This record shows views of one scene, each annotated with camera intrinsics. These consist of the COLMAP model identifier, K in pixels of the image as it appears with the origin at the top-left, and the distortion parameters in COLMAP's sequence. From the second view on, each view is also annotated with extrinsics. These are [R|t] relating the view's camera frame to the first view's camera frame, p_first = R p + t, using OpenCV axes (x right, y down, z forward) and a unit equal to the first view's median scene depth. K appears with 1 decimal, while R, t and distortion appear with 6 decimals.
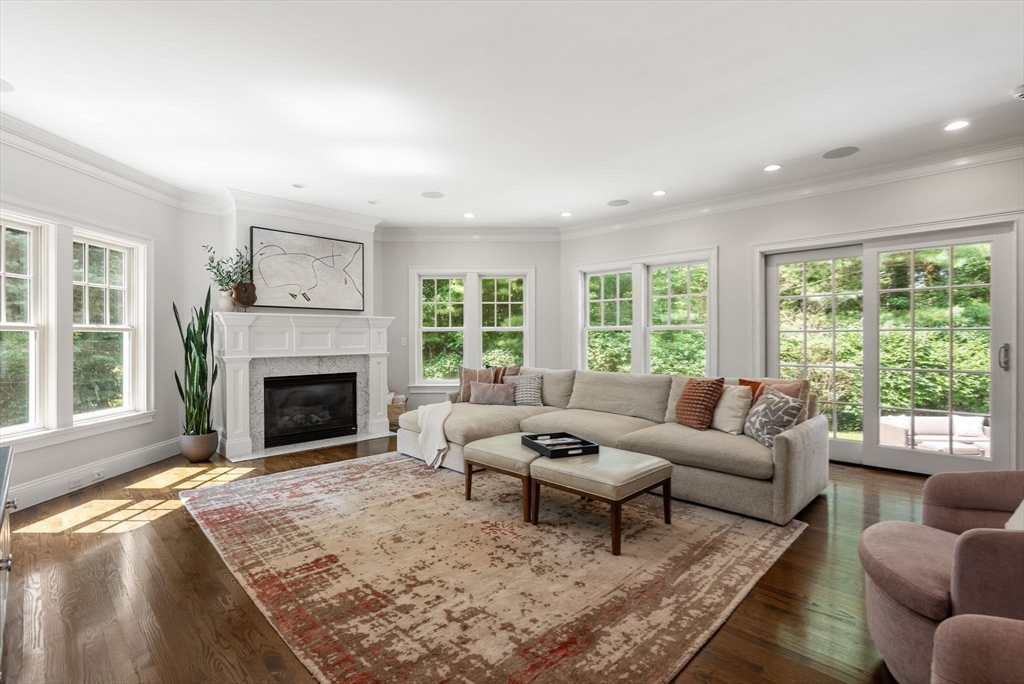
lens RADIAL K [[479.0, 0, 507.7], [0, 479.0, 336.5], [0, 0, 1]] dist [-0.005597, -0.000082]
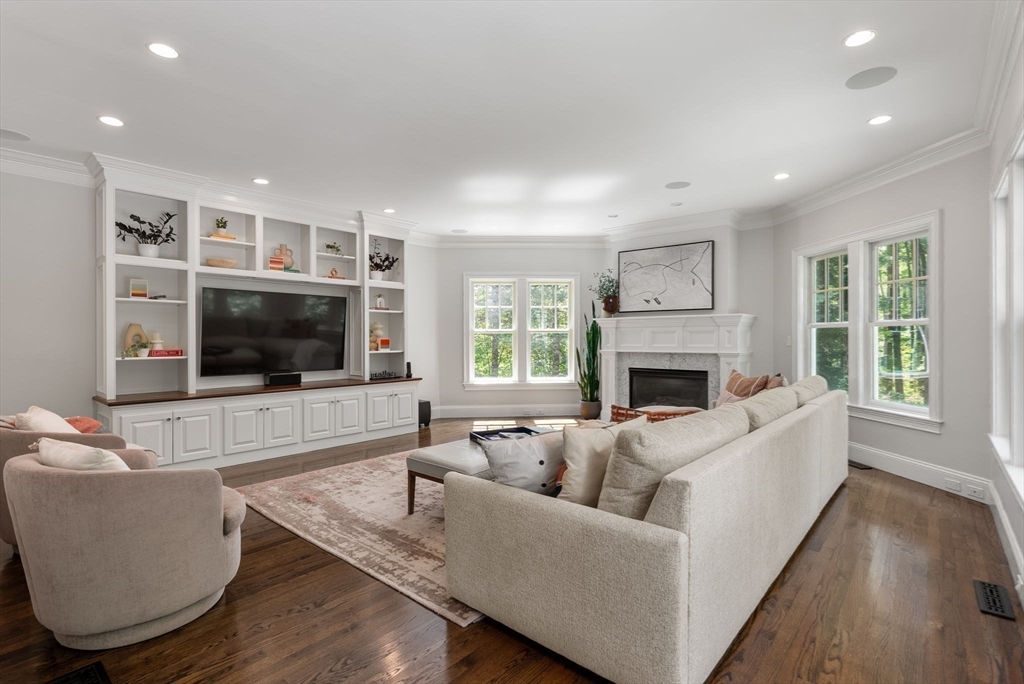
lens RADIAL K [[479.0, 0, 507.8], [0, 479.0, 340.9], [0, 0, 1]] dist [-0.005597, -0.000082]
pose [[0.065042, 0.013021, -0.997798, 0.764101], [0.005417, 0.999896, 0.013401, -0.004534], [0.997868, -0.006277, 0.064965, 0.606829]]
